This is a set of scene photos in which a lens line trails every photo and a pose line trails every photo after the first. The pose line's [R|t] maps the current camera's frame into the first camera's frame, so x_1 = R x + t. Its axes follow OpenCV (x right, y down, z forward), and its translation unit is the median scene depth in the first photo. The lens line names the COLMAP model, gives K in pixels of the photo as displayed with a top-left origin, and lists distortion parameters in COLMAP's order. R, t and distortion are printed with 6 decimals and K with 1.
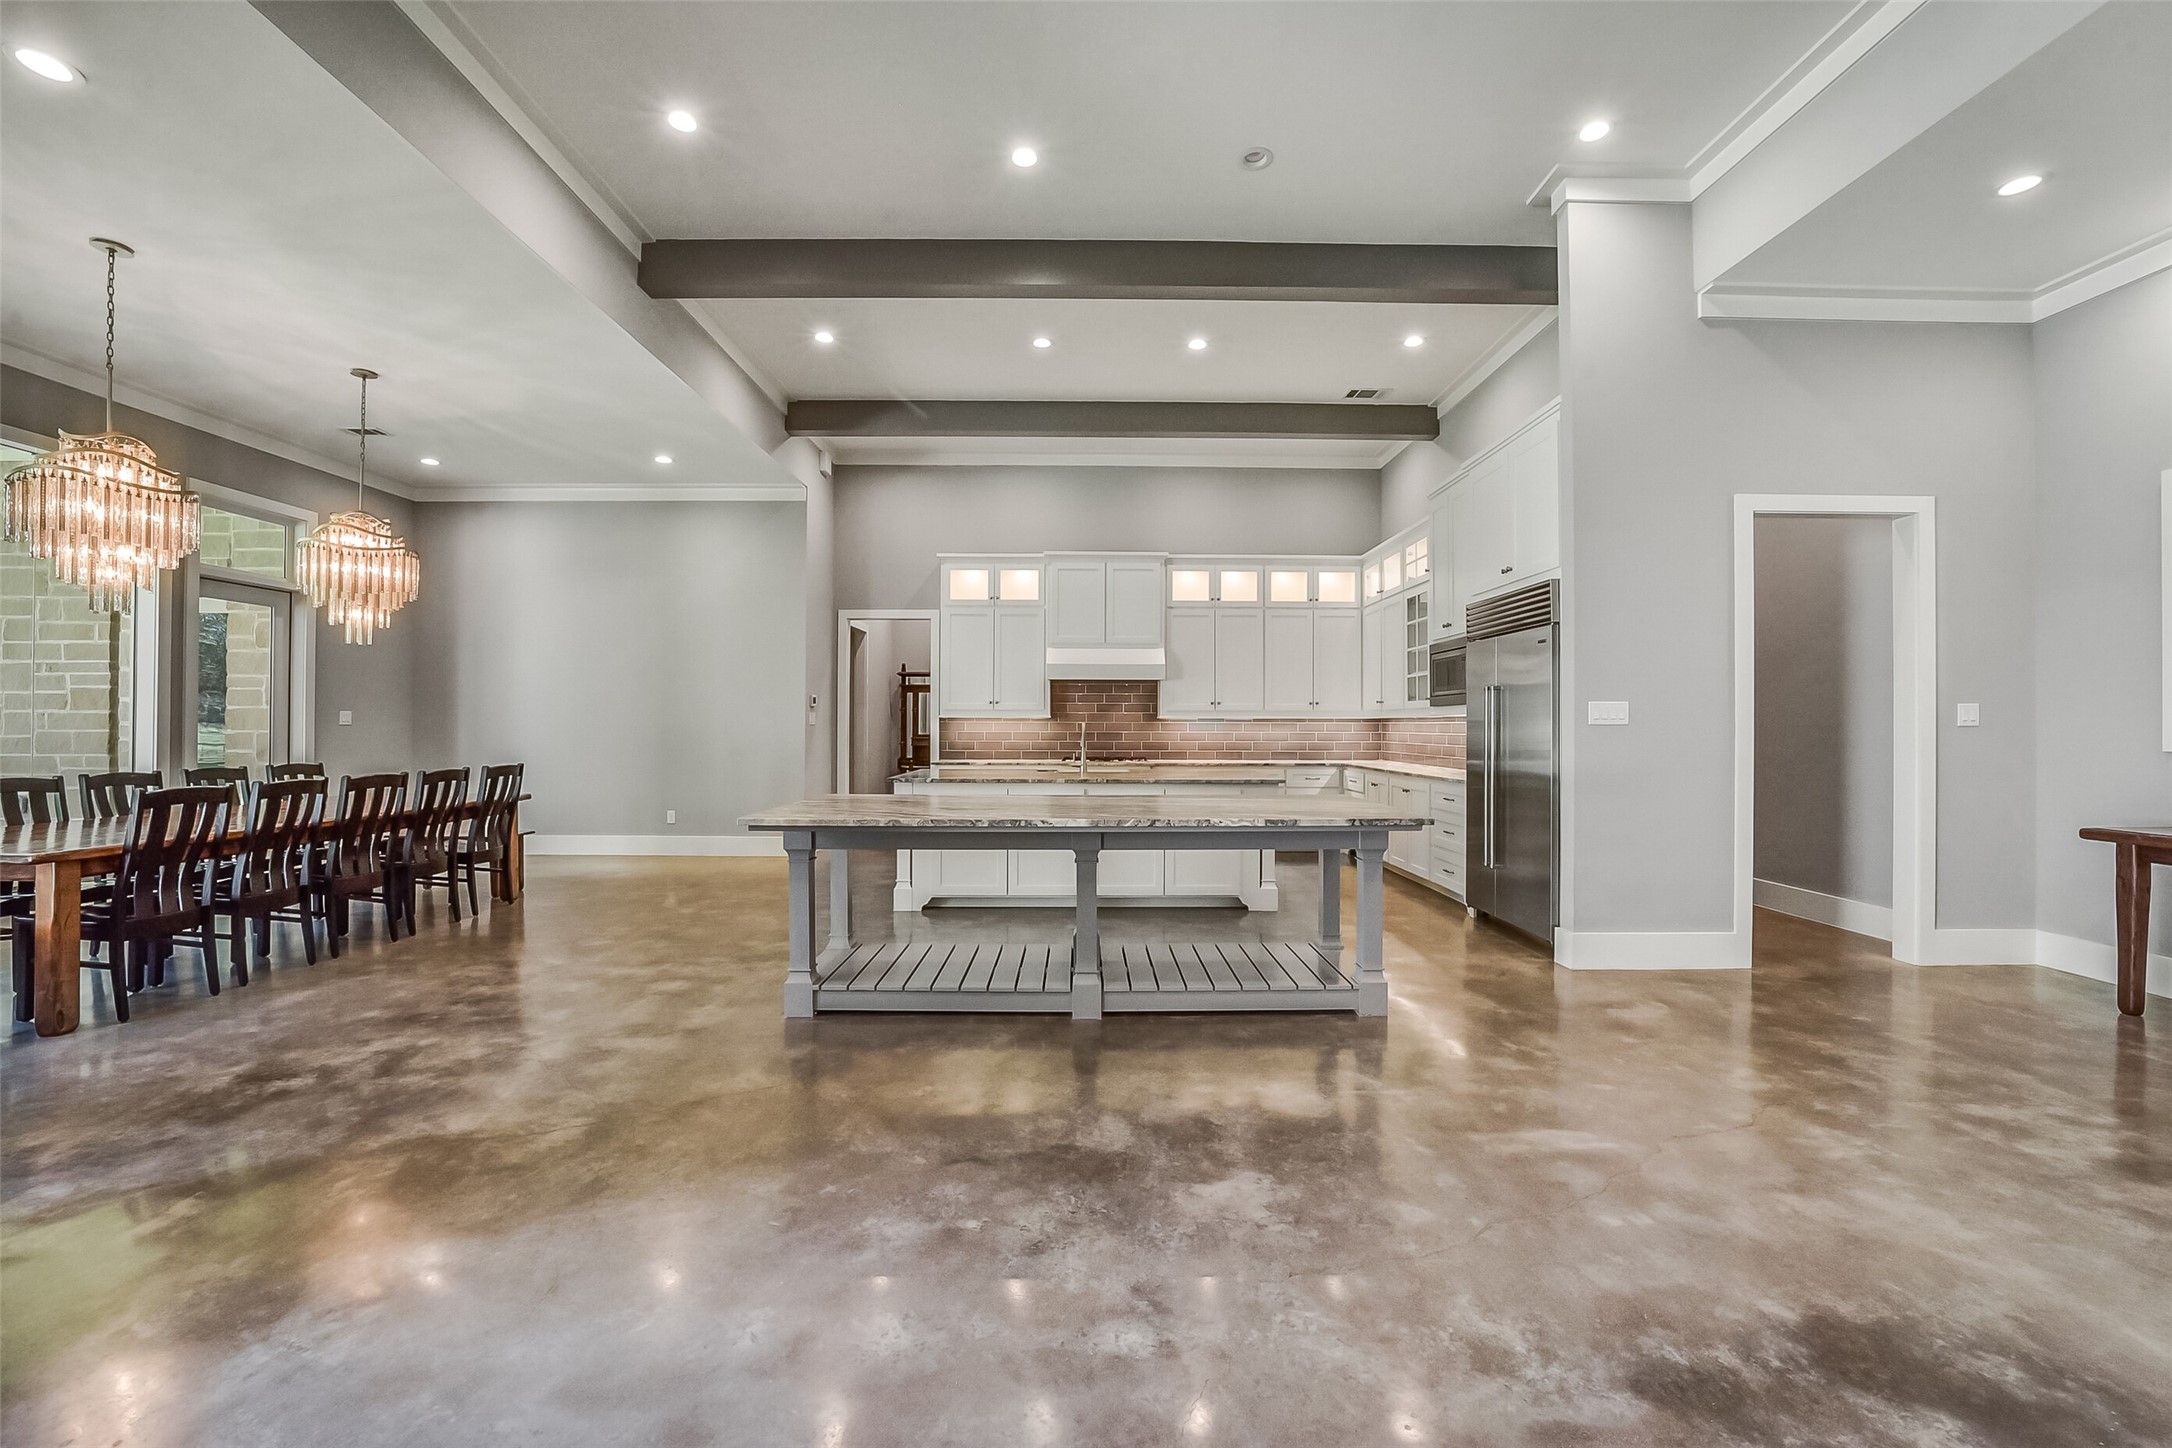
lens RADIAL K [[851.9, 0, 1085.7], [0, 851.9, 727.0], [0, 0, 1]] dist [-0.023481, 0.000986]
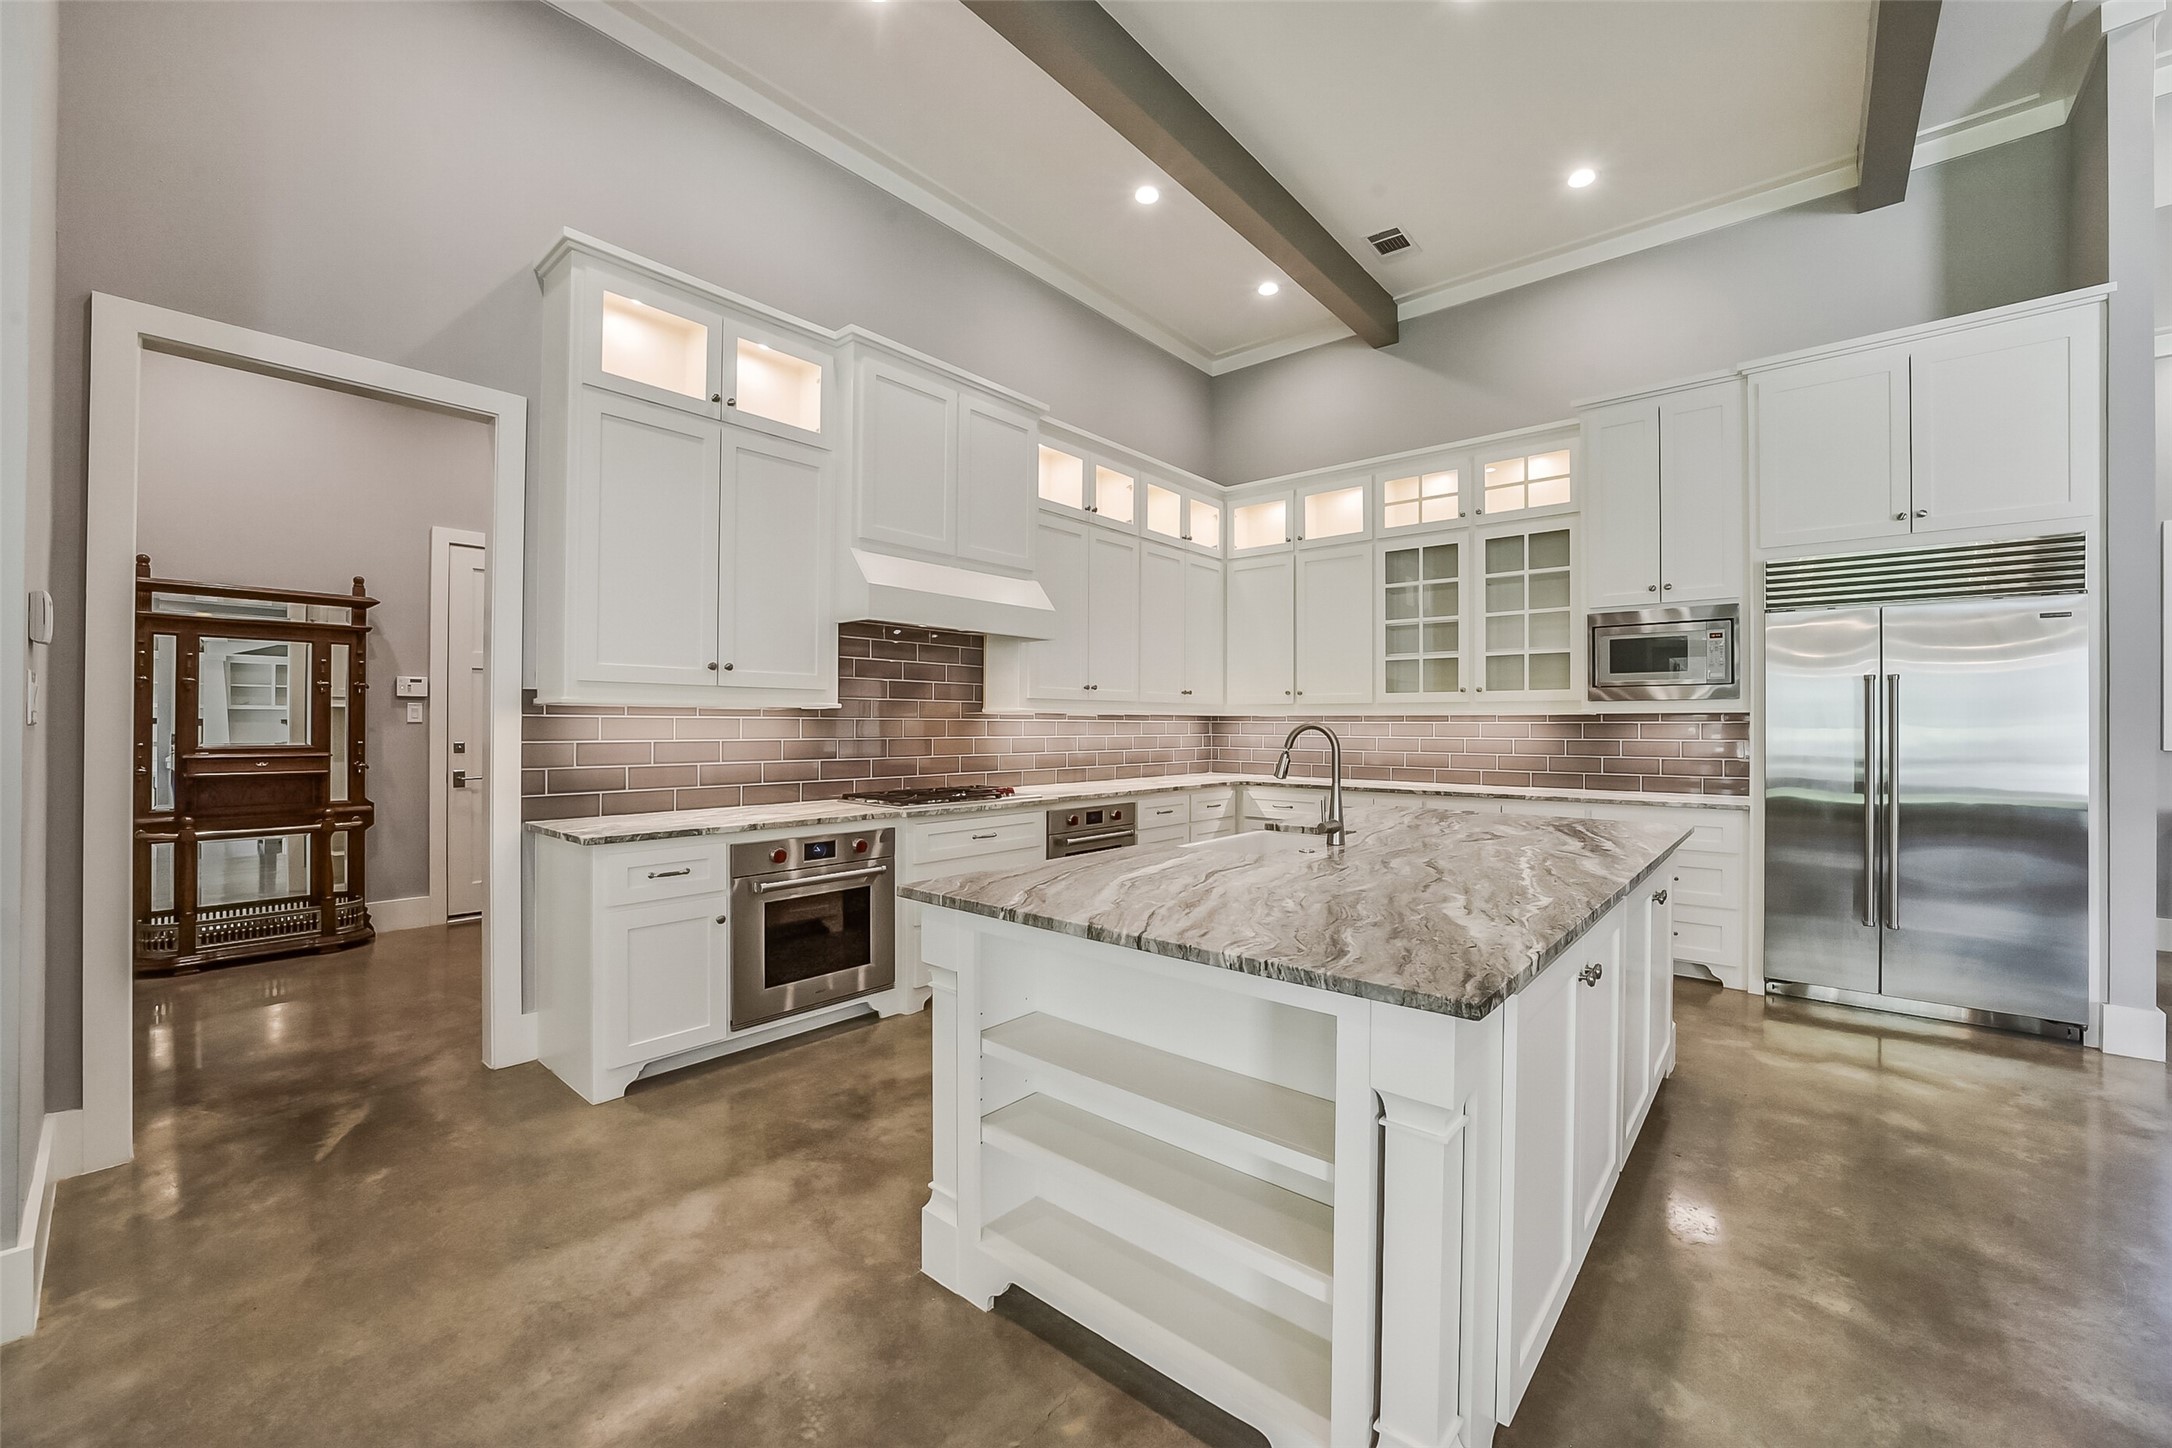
lens RADIAL K [[851.9, 0, 1090.2], [0, 851.9, 725.1], [0, 0, 1]] dist [-0.023481, 0.000986]
pose [[0.663071, 0.001786, 0.748555, -0.282648], [-0.002693, 0.999996, 0.000000, -0.002328], [-0.748552, -0.002016, 0.663073, 0.603253]]
